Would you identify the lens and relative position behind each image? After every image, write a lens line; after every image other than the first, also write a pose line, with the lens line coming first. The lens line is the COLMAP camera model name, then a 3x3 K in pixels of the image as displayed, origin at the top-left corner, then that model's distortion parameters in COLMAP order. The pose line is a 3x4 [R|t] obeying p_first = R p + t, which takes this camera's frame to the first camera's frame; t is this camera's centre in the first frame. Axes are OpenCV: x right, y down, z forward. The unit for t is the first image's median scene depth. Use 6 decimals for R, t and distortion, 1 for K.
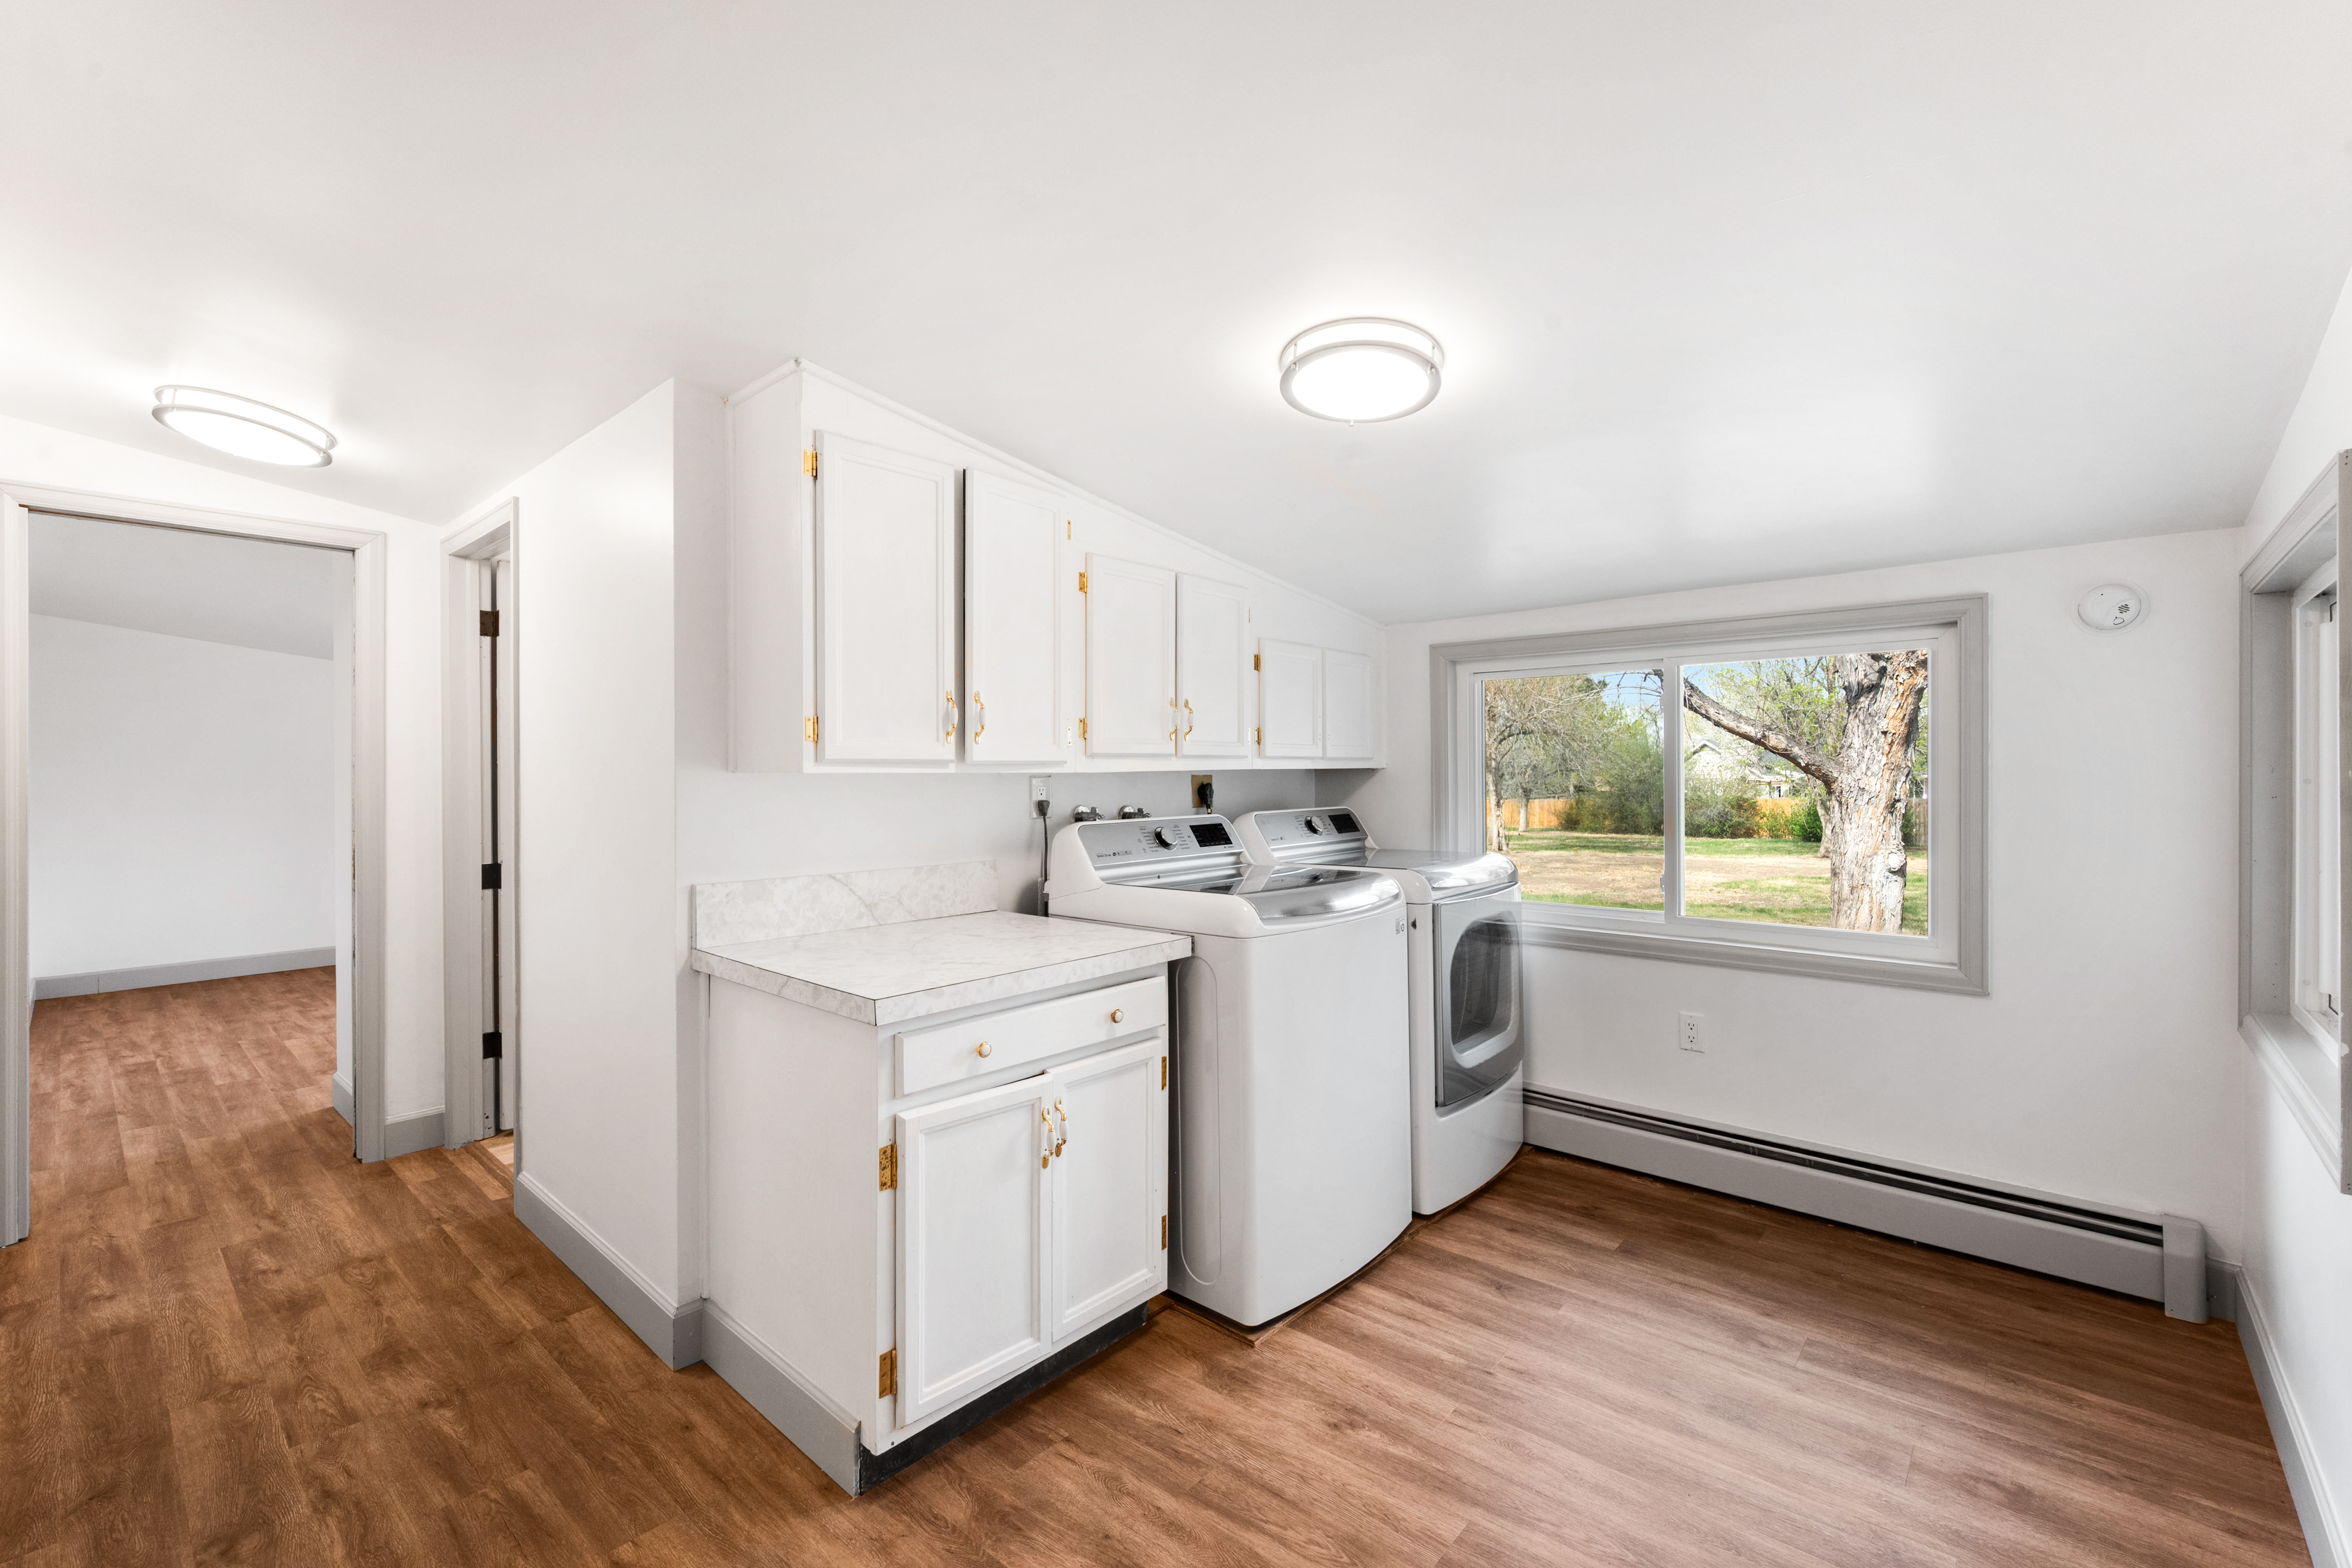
lens RADIAL K [[998.9, 0, 1181.3], [0, 998.9, 782.7], [0, 0, 1]] dist [0.000314, -0.000341]
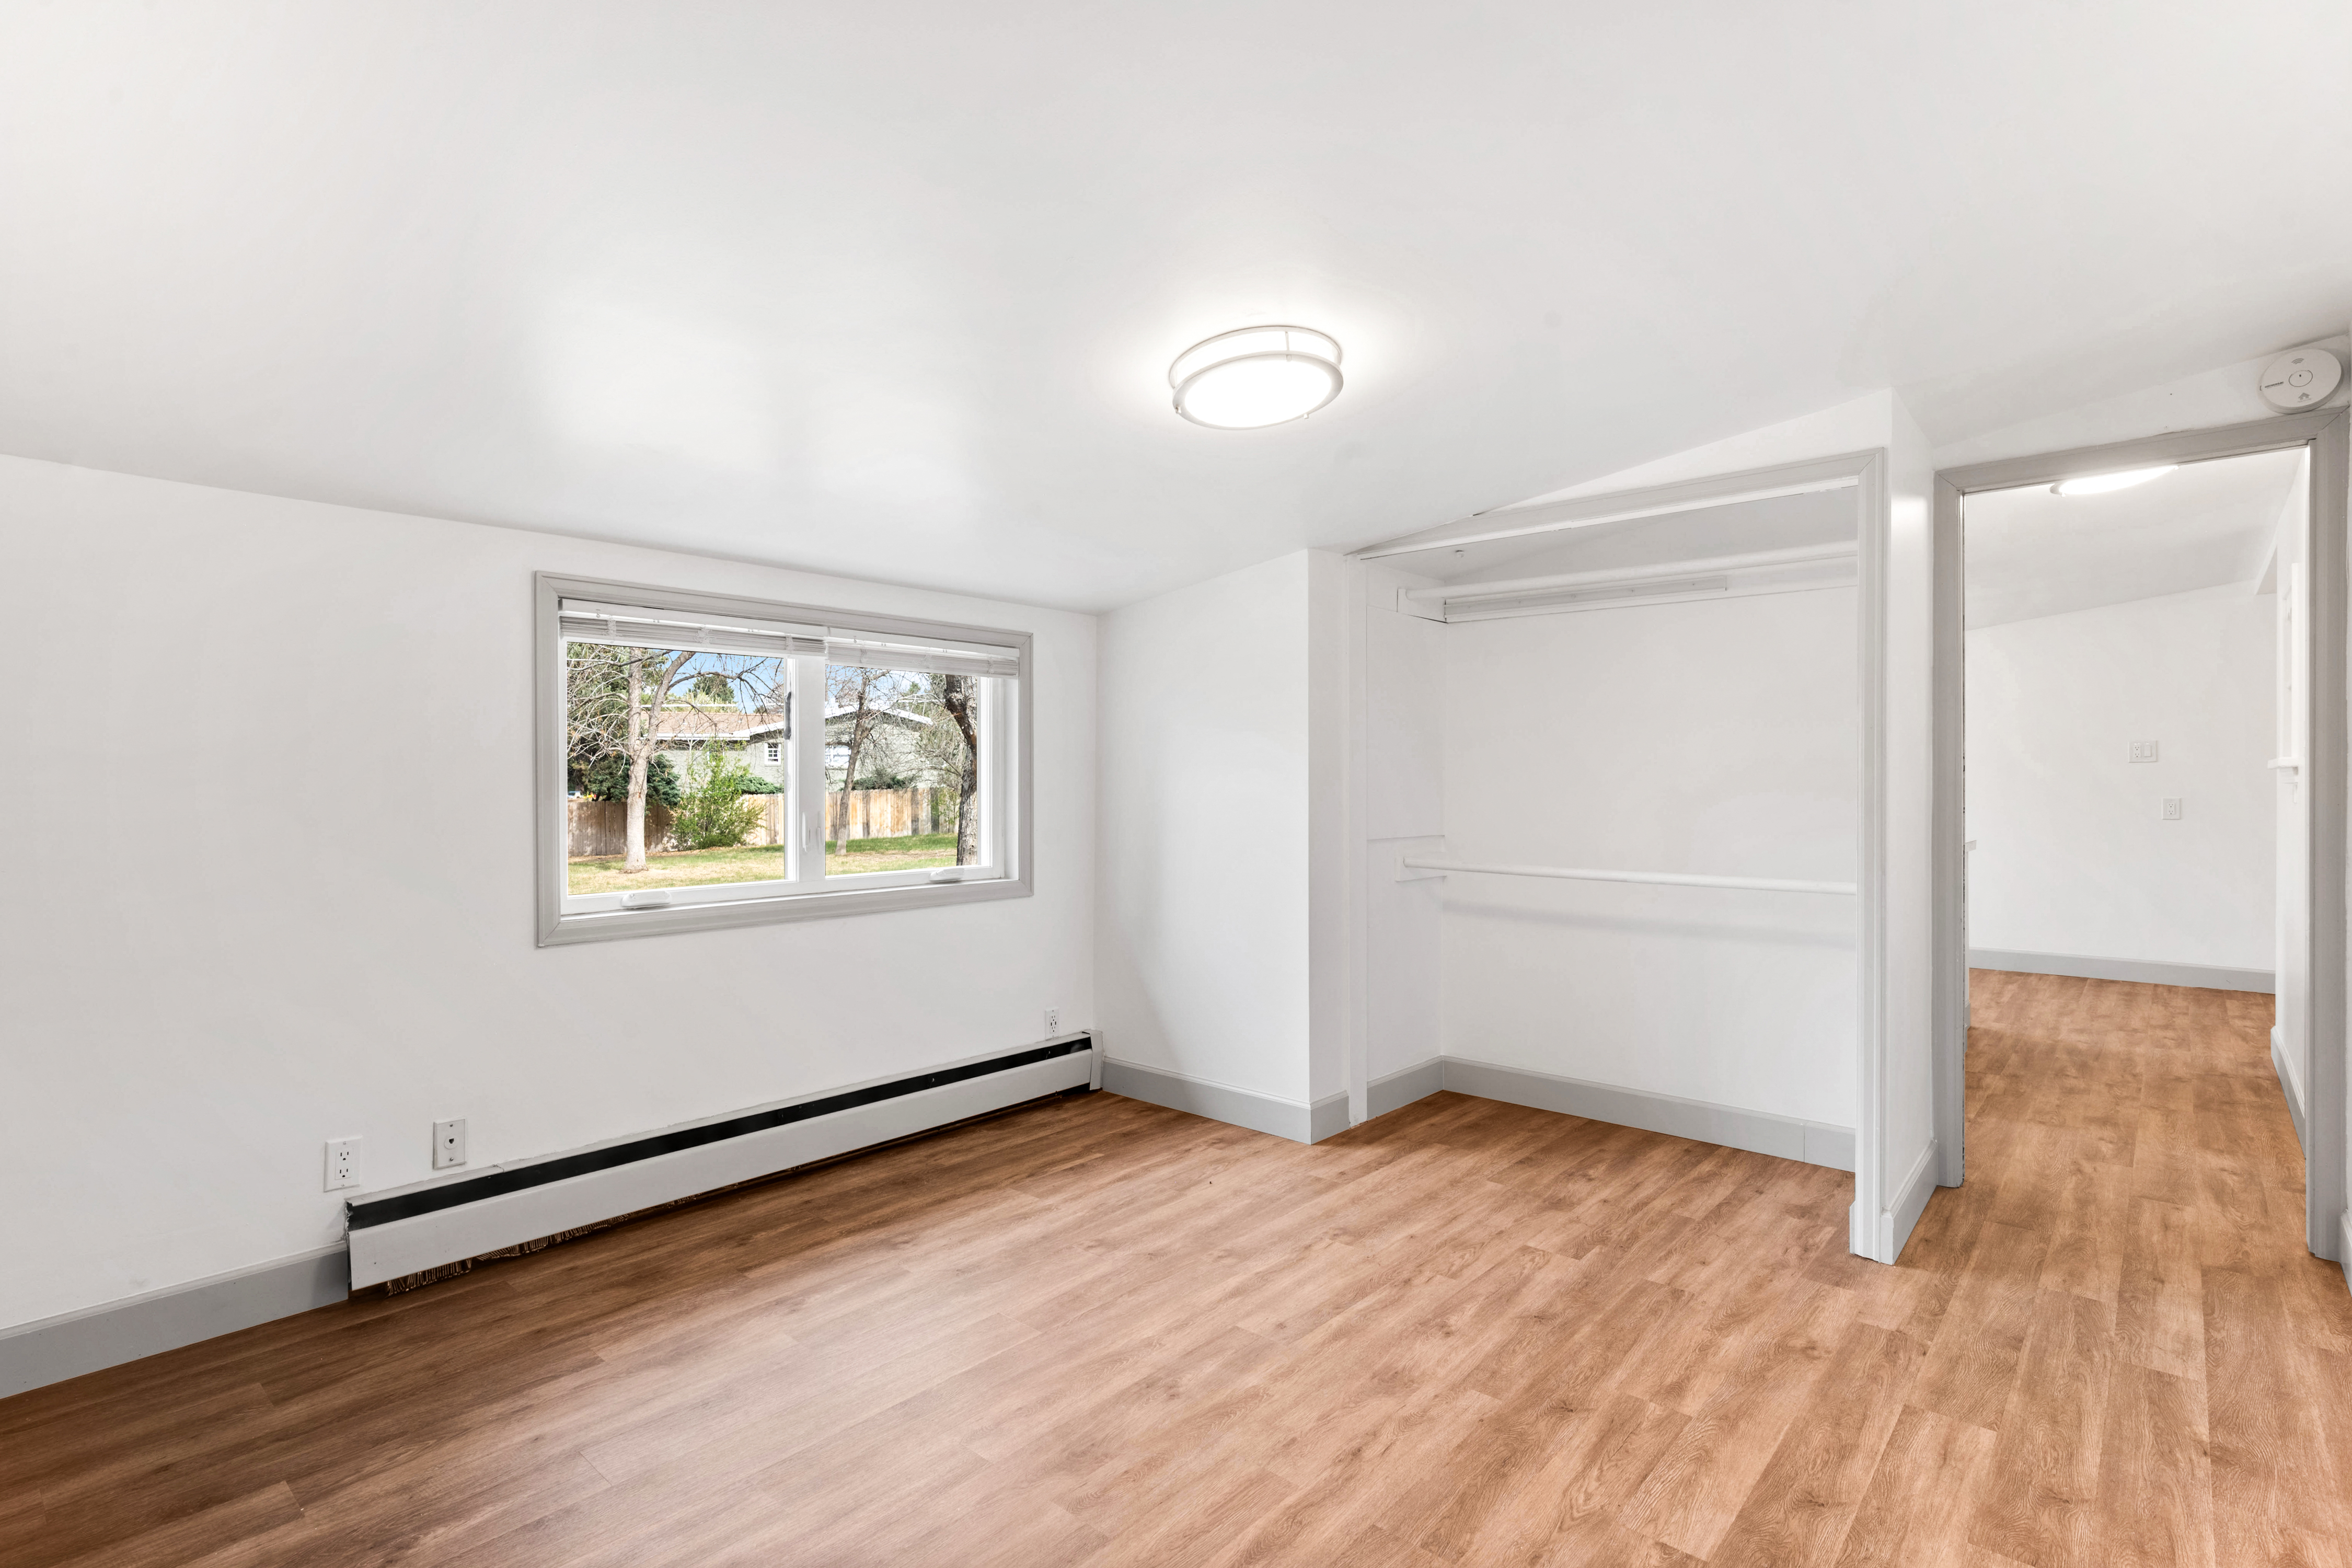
lens RADIAL K [[1159.9, 0, 1179.7], [0, 1159.9, 782.8], [0, 0, 1]] dist [0.000562, 0.000615]
pose [[-0.017124, -0.004020, 0.999845, -2.006353], [-0.002446, 0.999989, 0.003979, 0.031100], [-0.999850, -0.002377, -0.017133, 1.871415]]
